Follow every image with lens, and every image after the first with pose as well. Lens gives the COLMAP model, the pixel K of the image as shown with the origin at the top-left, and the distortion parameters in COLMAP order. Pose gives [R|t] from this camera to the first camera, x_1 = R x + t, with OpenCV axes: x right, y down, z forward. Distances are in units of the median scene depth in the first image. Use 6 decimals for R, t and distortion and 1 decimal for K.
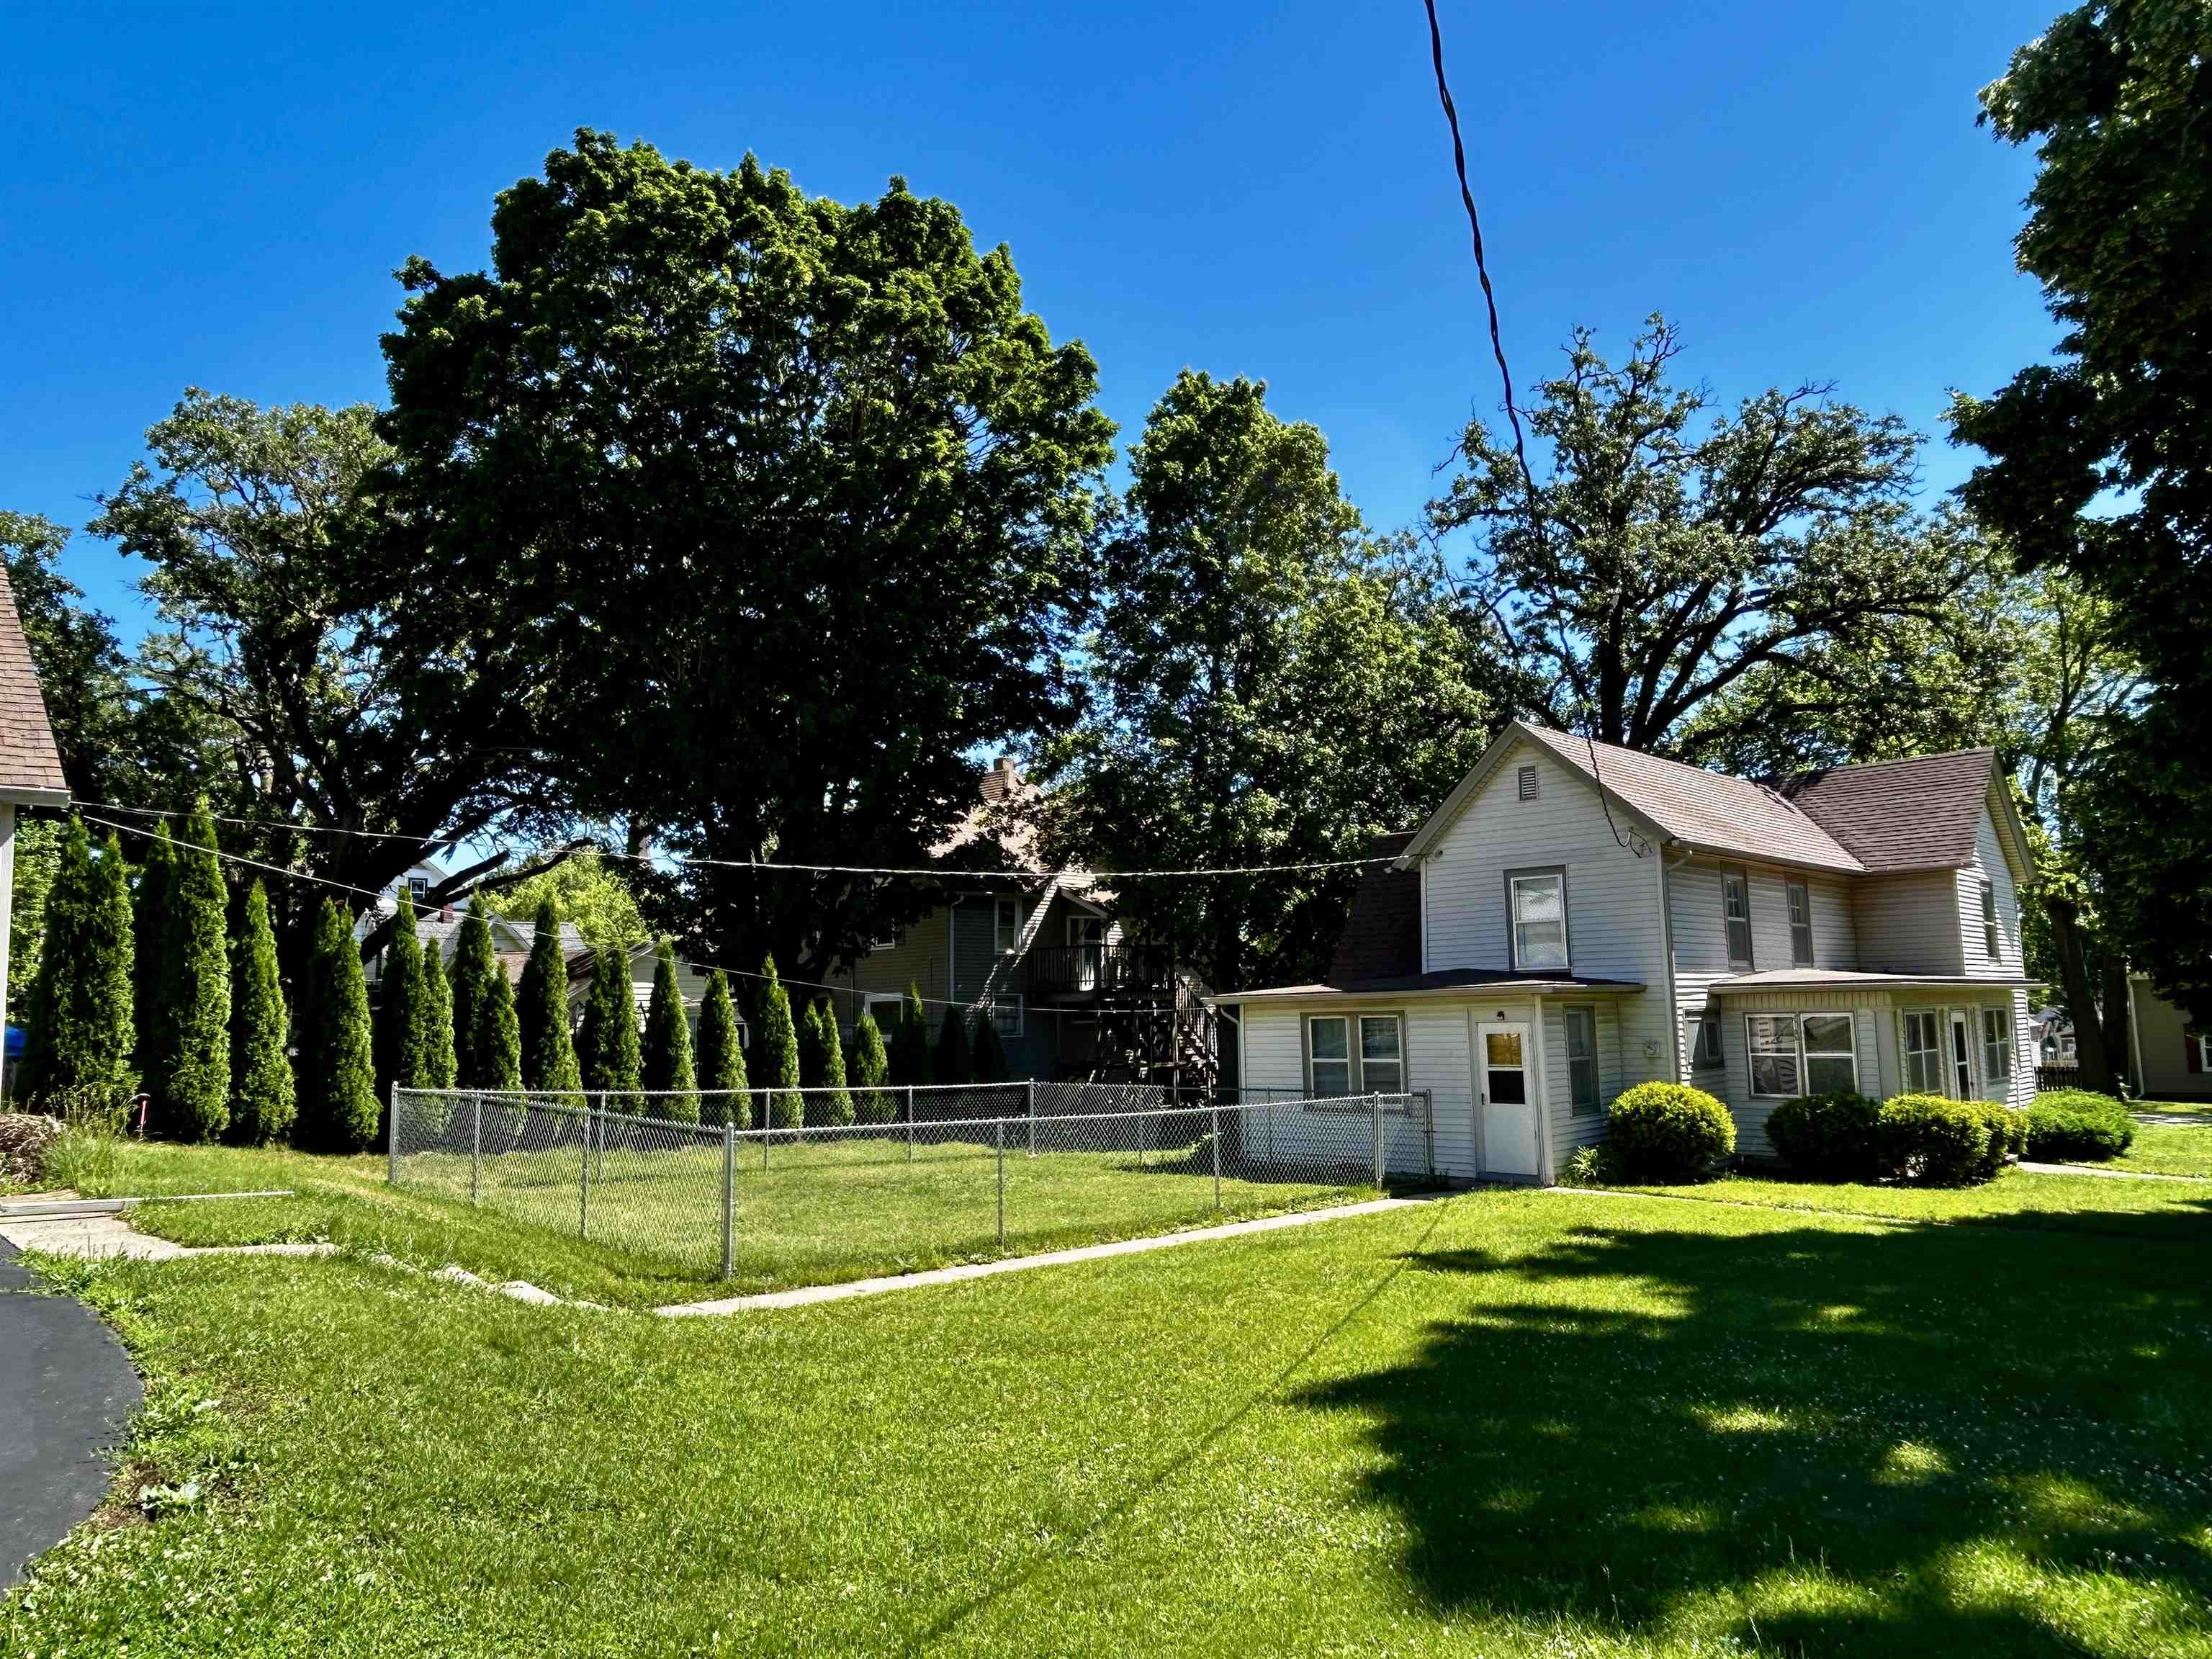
lens RADIAL K [[1473.6, 0, 1110.4], [0, 1473.6, 800.7], [0, 0, 1]] dist [0.010916, 0.000396]
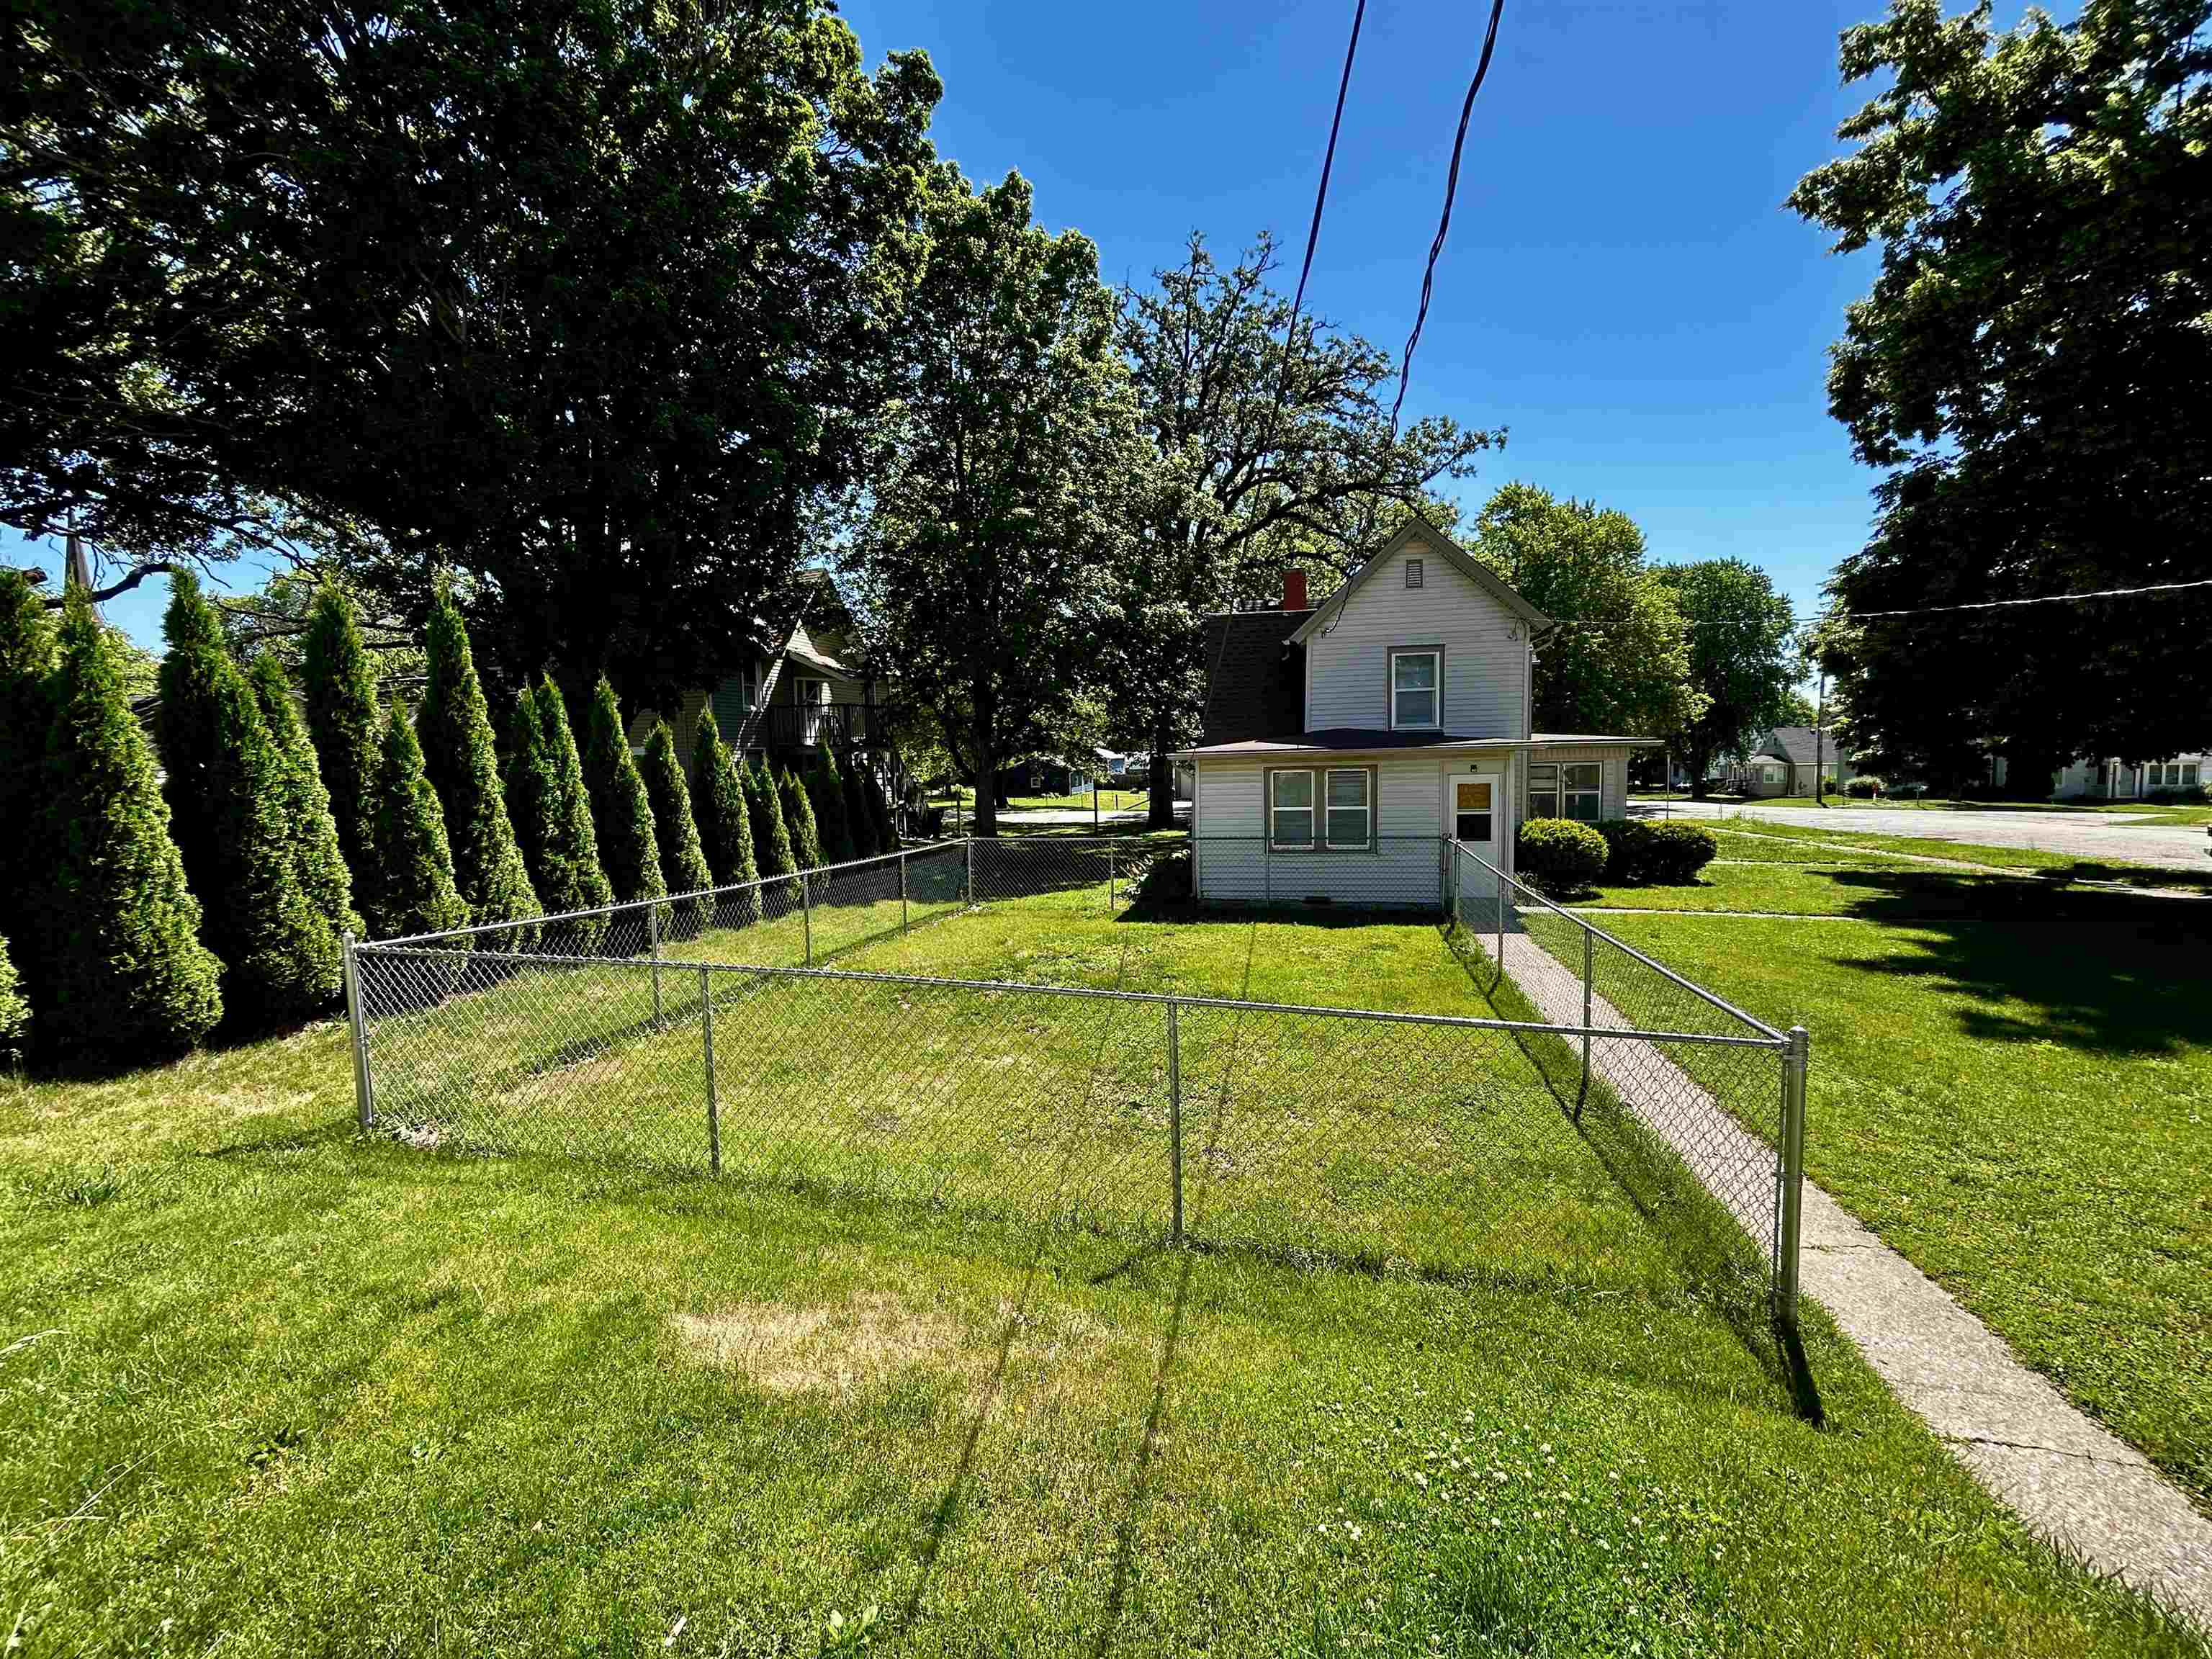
lens RADIAL K [[916.7, 0, 1106.0], [0, 916.7, 829.5], [0, 0, 1]] dist [-0.013279, -0.000049]
pose [[0.848276, -0.049299, 0.527255, -0.230110], [-0.068950, 0.976899, 0.202272, 0.040488], [-0.525047, -0.207936, 0.825281, 0.333169]]
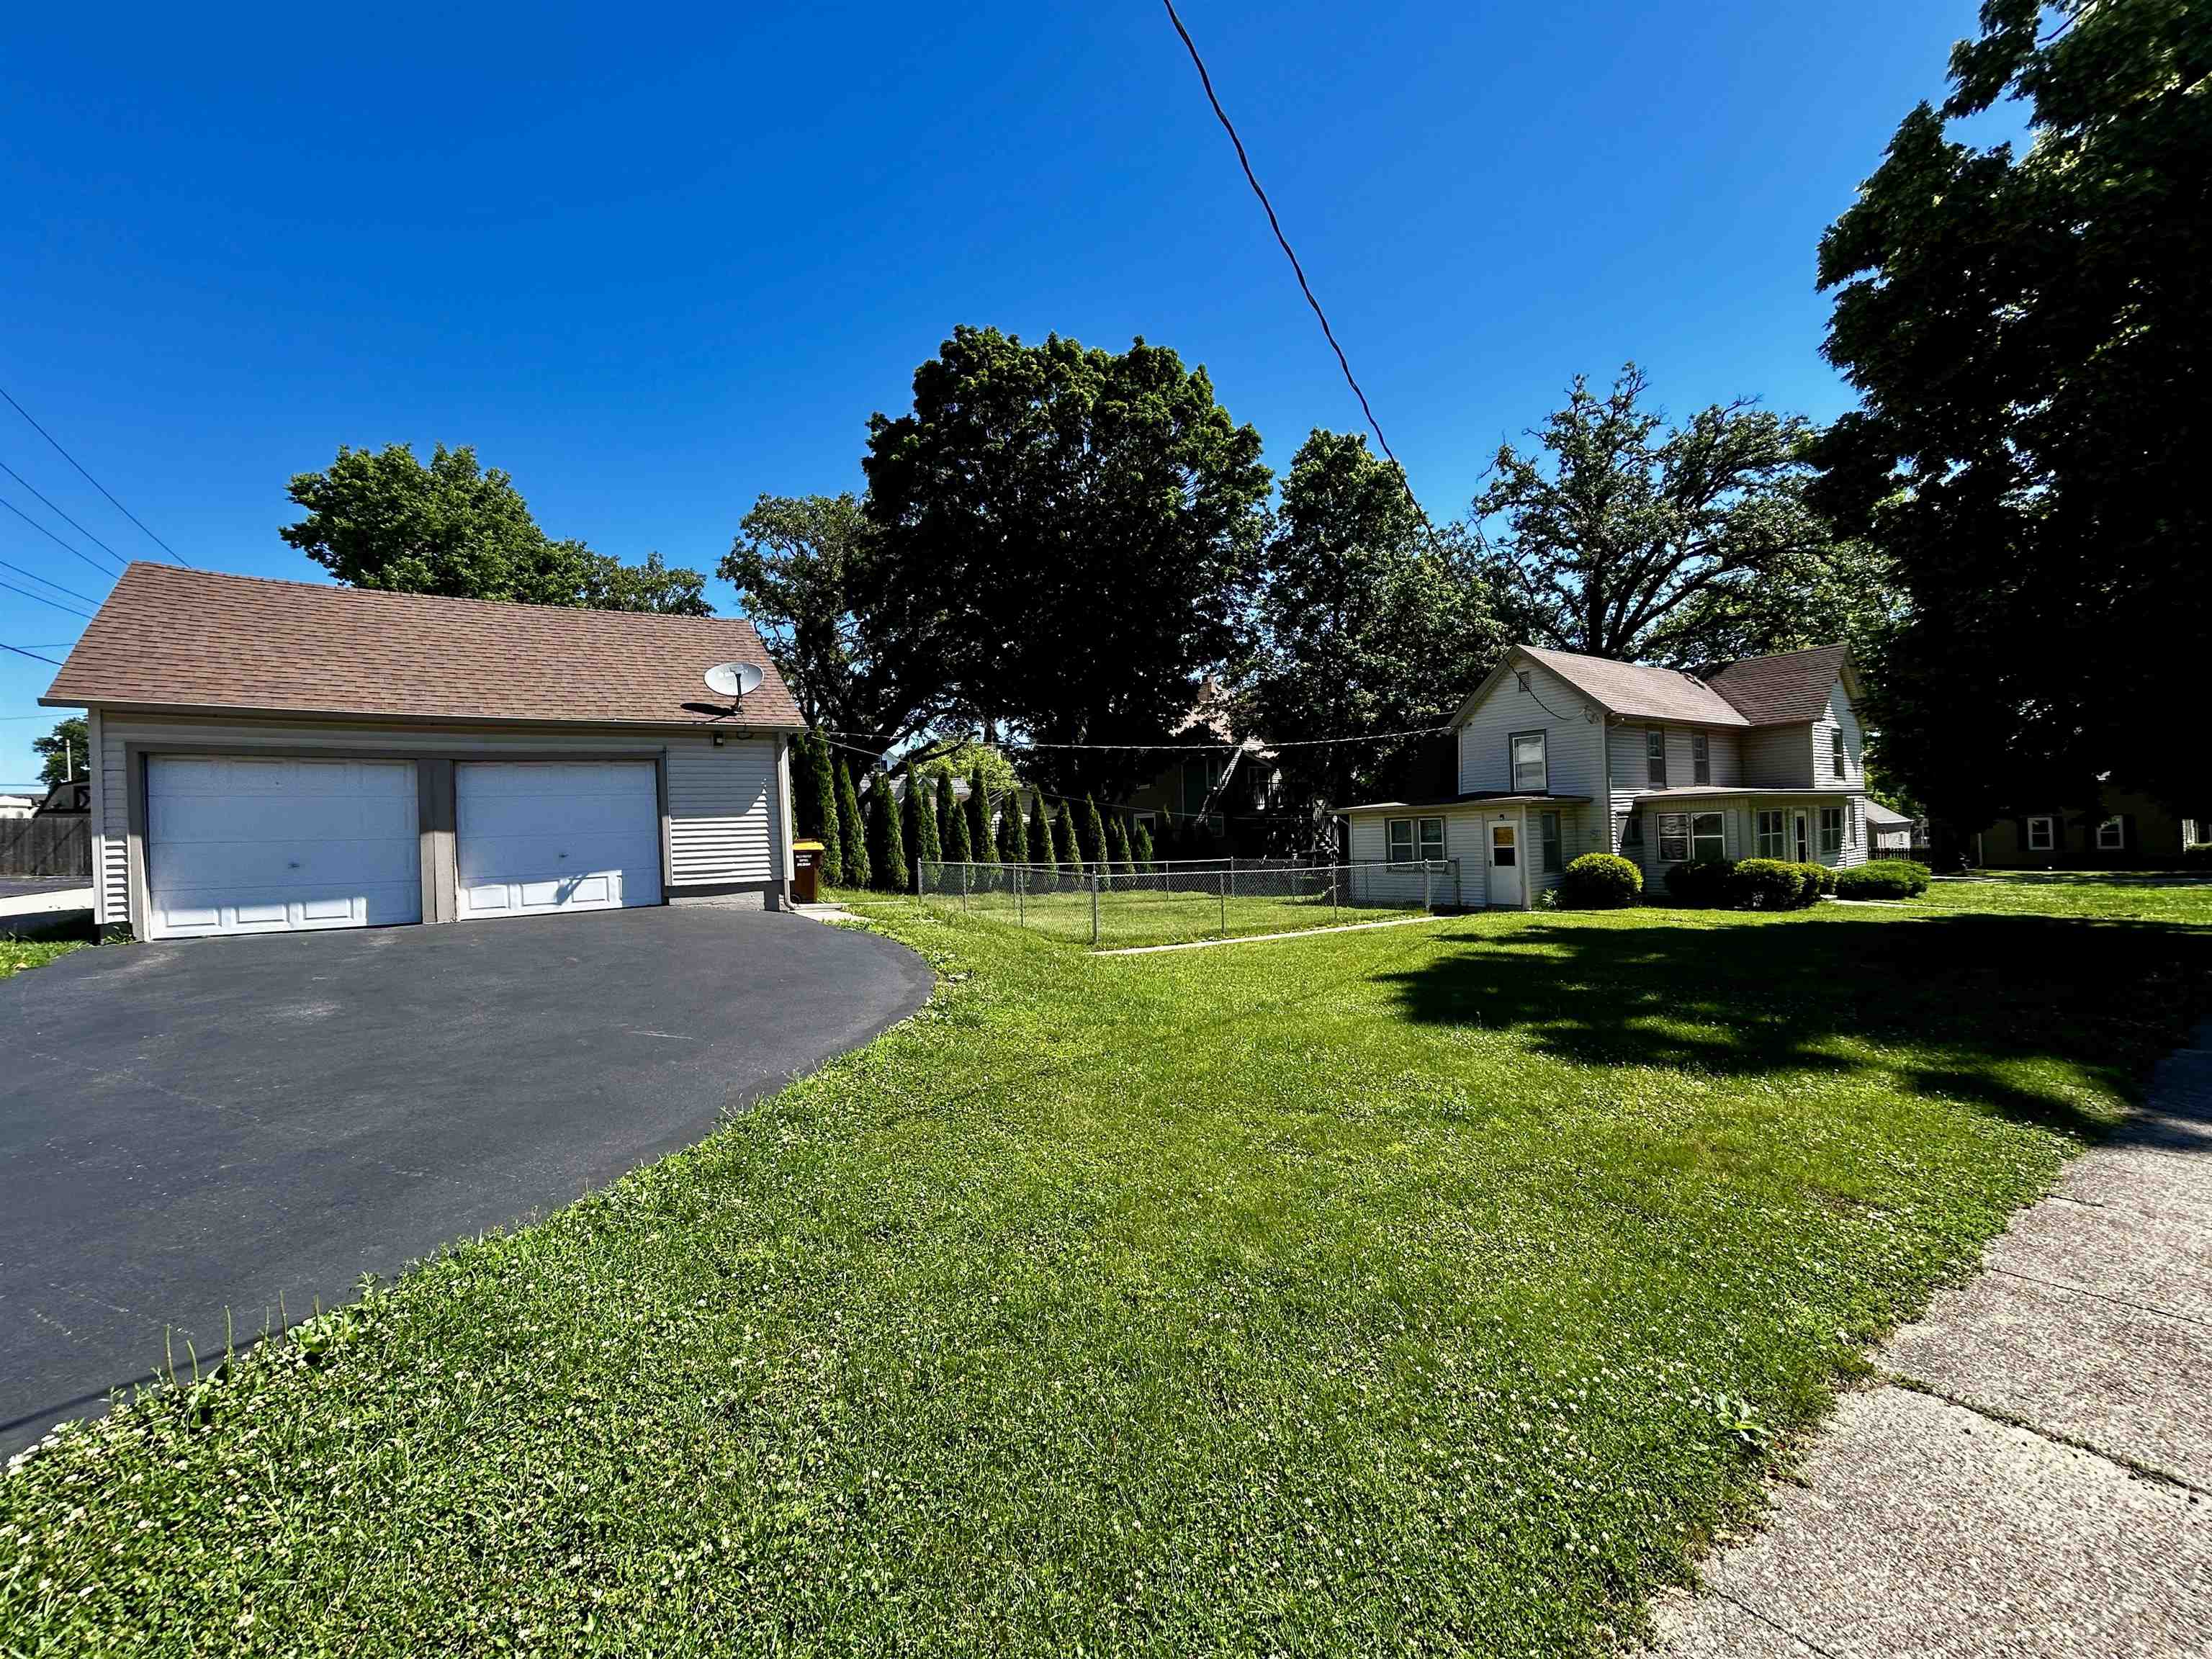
lens RADIAL K [[895.1, 0, 1106.0], [0, 895.1, 829.5], [0, 0, 1]] dist [-0.003313, -0.000151]
pose [[0.982881, -0.015610, -0.183576, -0.002404], [0.042366, 0.988852, 0.142747, -0.007421], [0.179302, -0.148081, 0.972586, -0.077316]]
